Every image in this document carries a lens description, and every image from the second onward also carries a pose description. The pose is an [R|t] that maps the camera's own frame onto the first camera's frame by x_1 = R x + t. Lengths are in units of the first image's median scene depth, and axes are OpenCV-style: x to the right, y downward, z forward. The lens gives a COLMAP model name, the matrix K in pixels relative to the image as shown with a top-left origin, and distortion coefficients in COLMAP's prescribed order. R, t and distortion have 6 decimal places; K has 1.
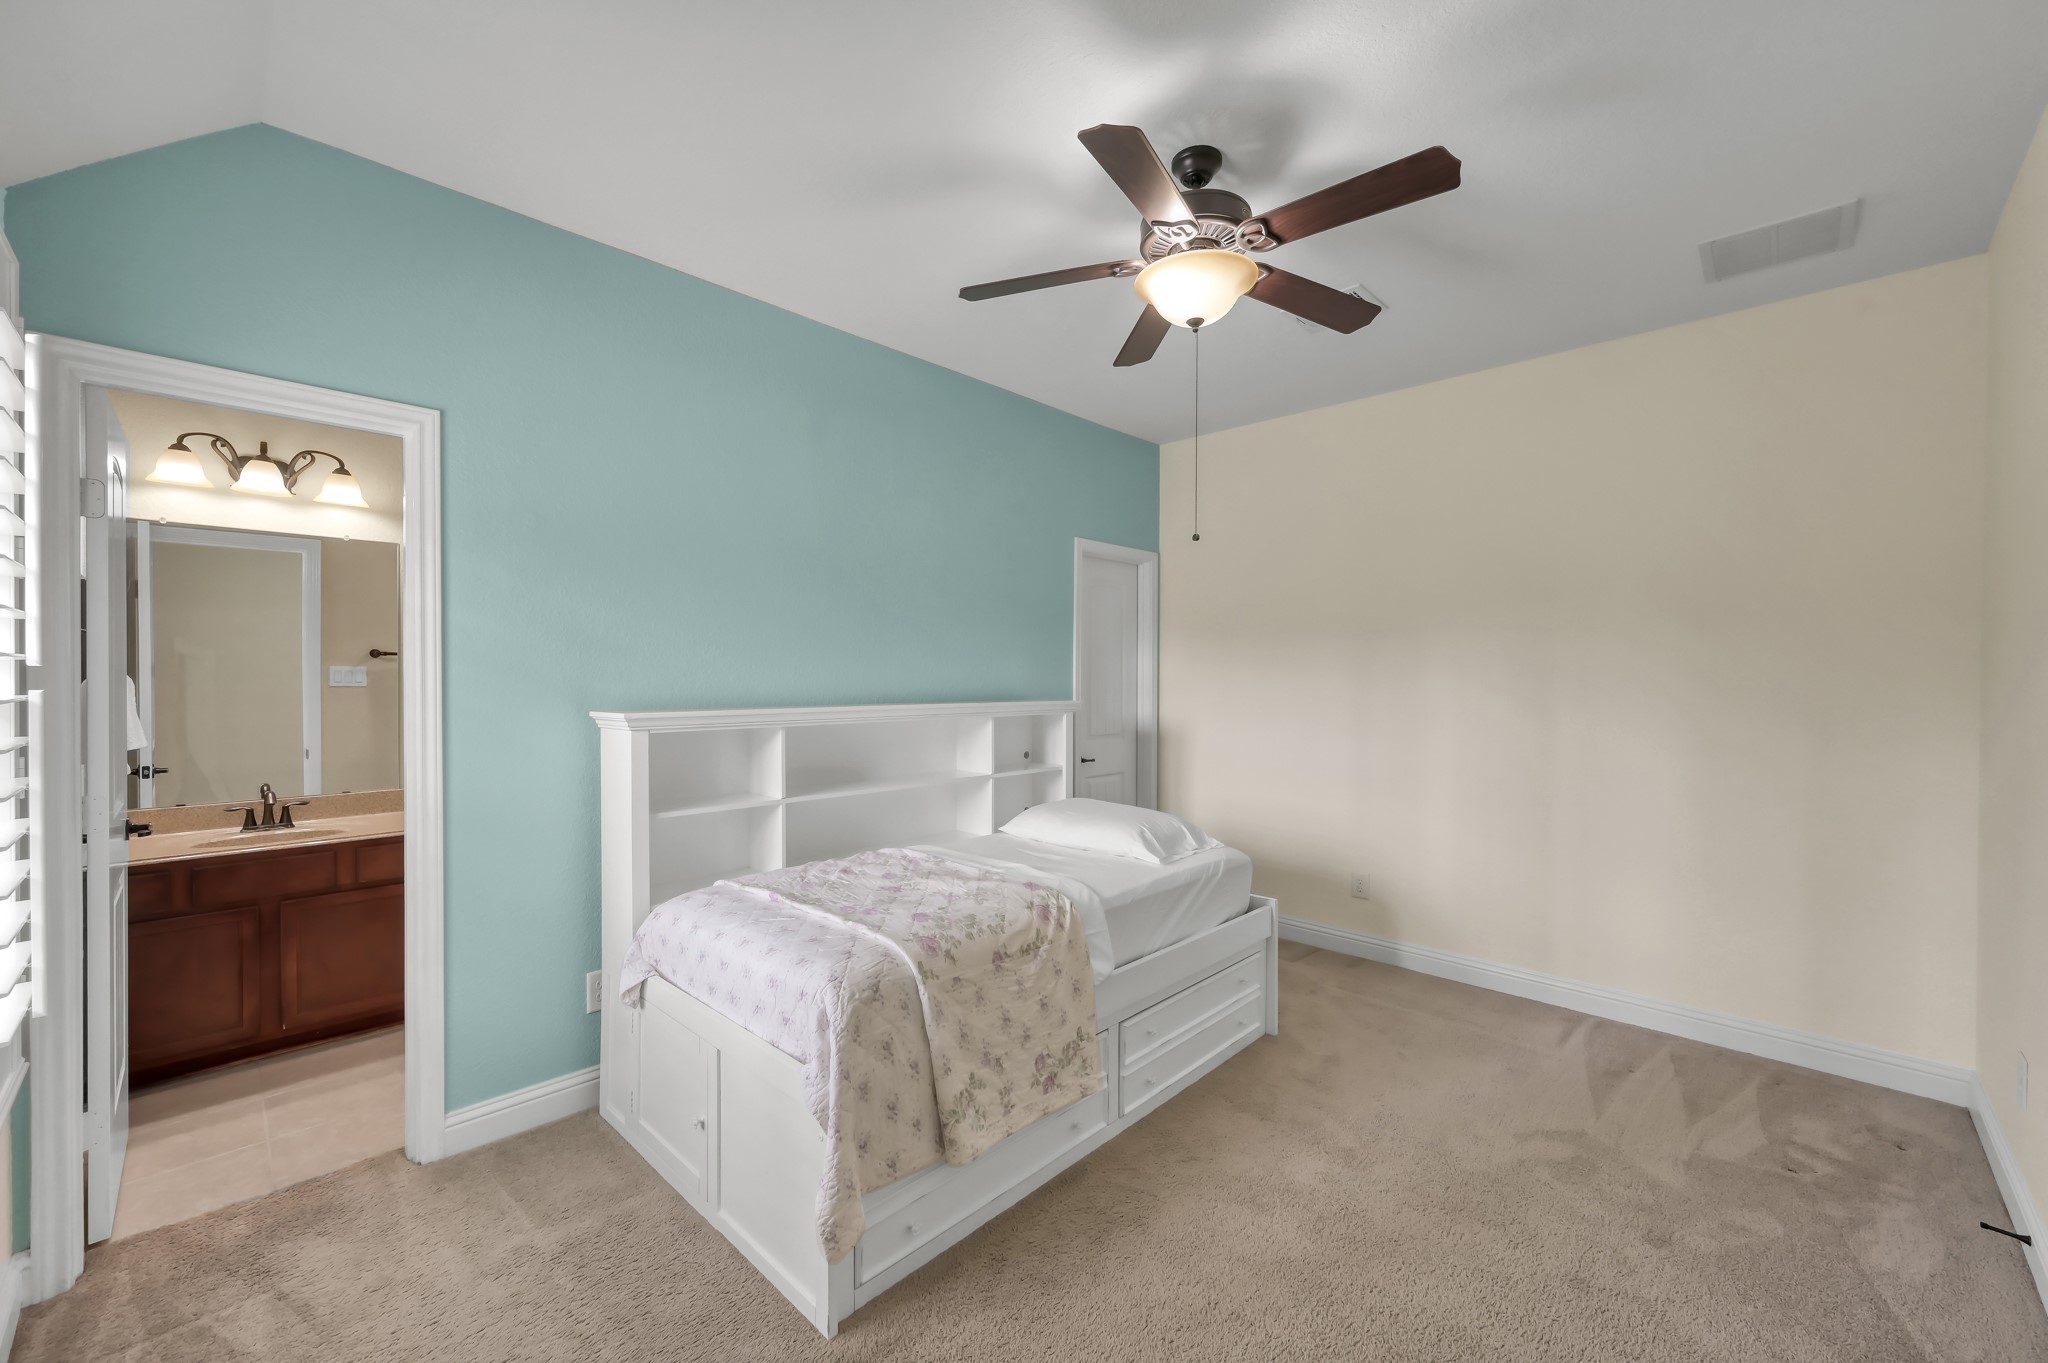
lens RADIAL K [[810.0, 0, 1025.0], [0, 810.0, 694.1], [0, 0, 1]] dist [-0.009780, 0.001917]
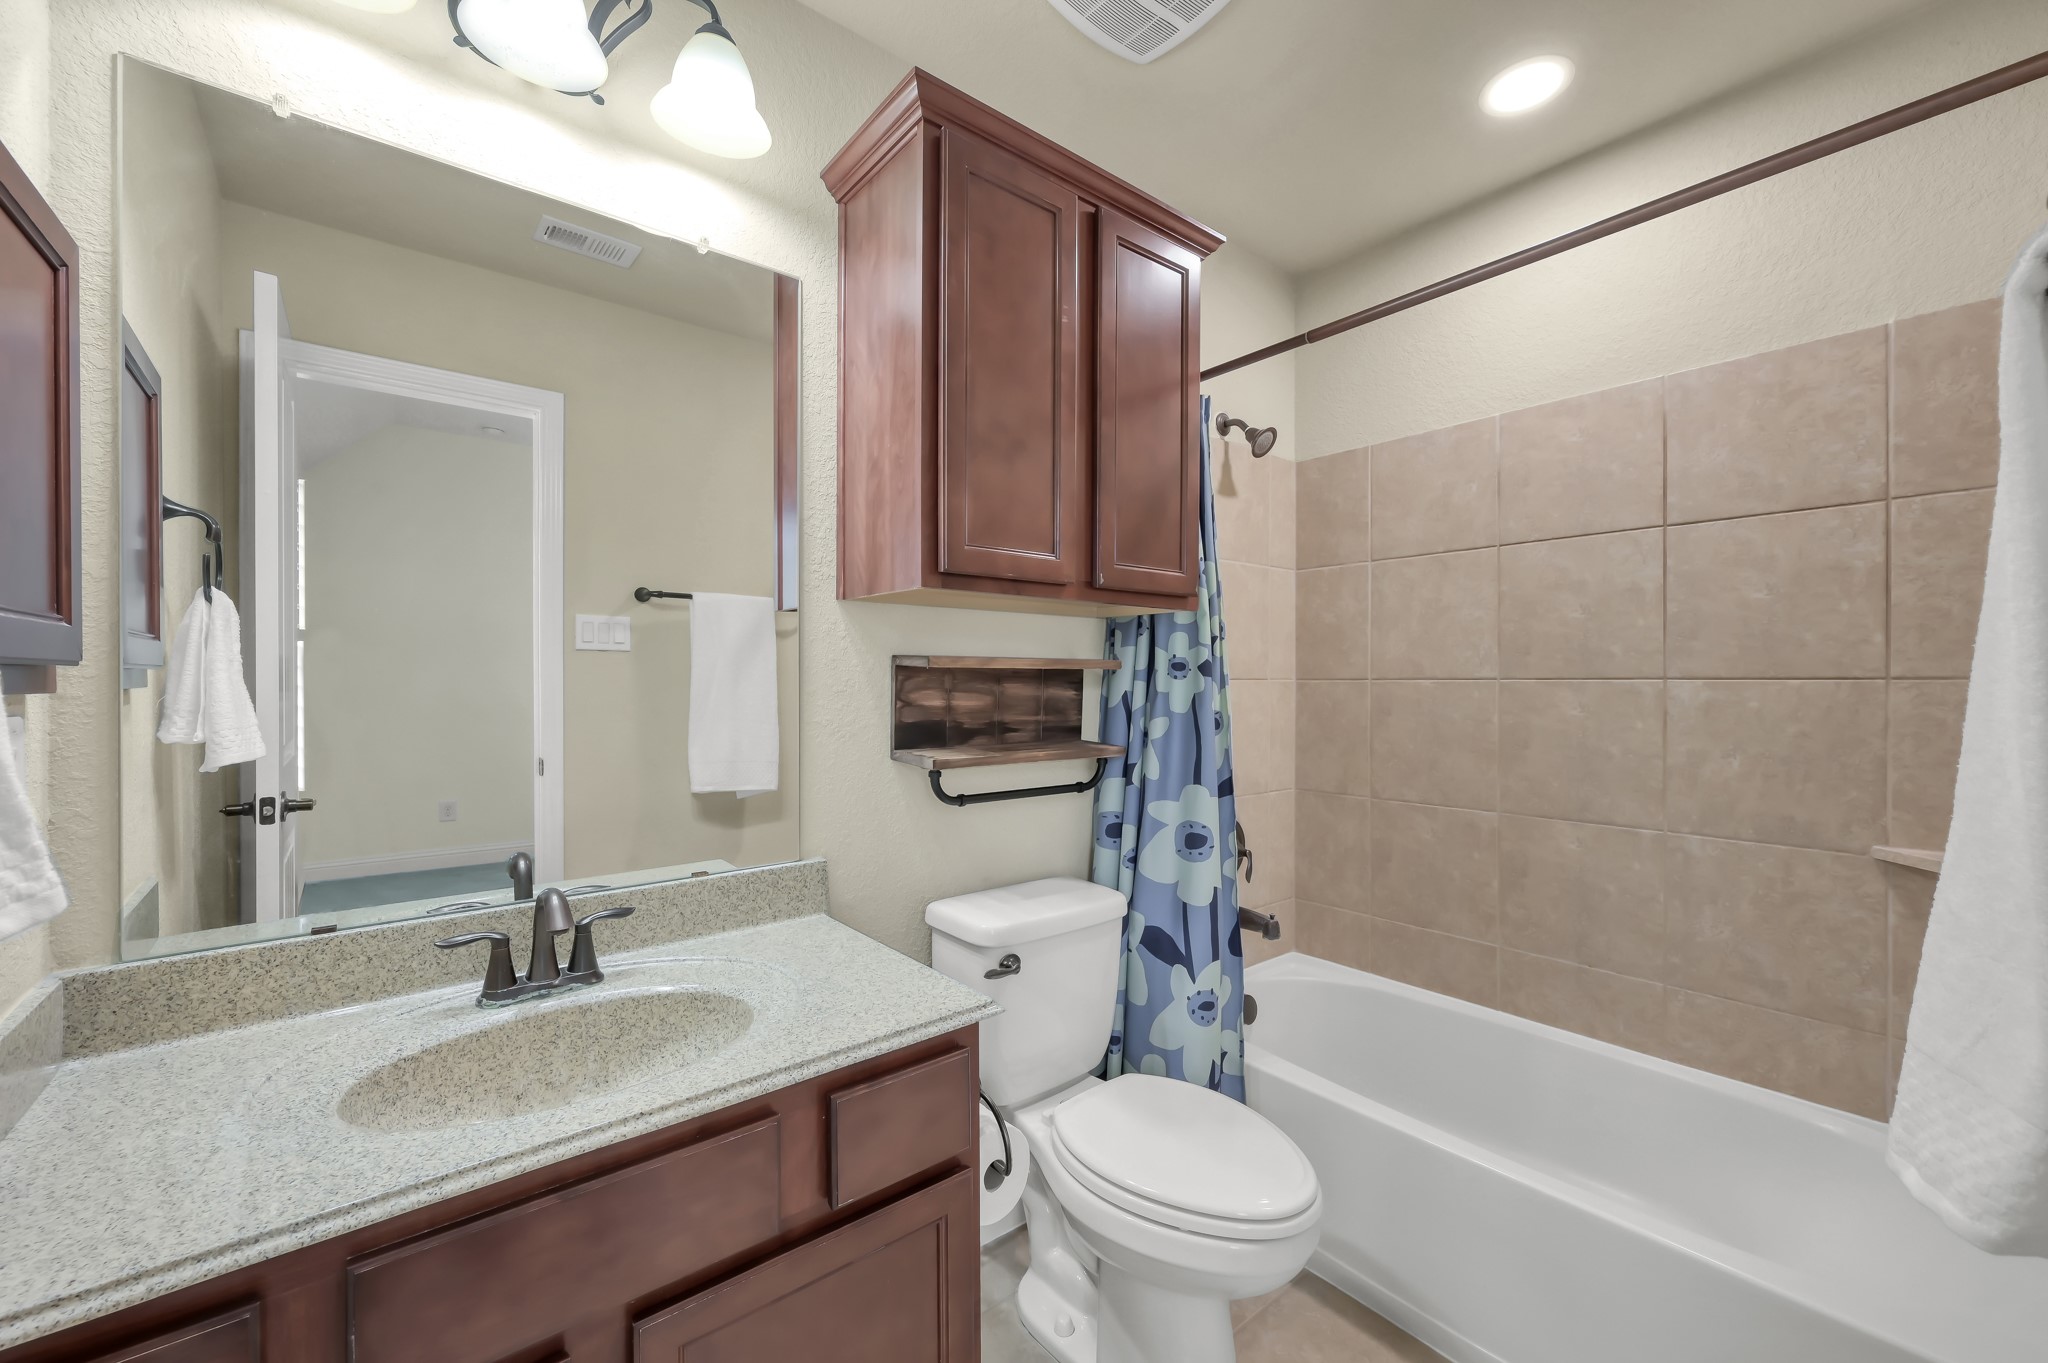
lens RADIAL K [[810.0, 0, 1036.7], [0, 810.0, 685.6], [0, 0, 1]] dist [-0.009780, 0.001917]
pose [[0.994385, -0.002685, -0.105787, -0.597654], [0.001467, 0.999932, -0.011586, 0.030311], [0.105811, 0.011366, 0.994321, 0.579105]]
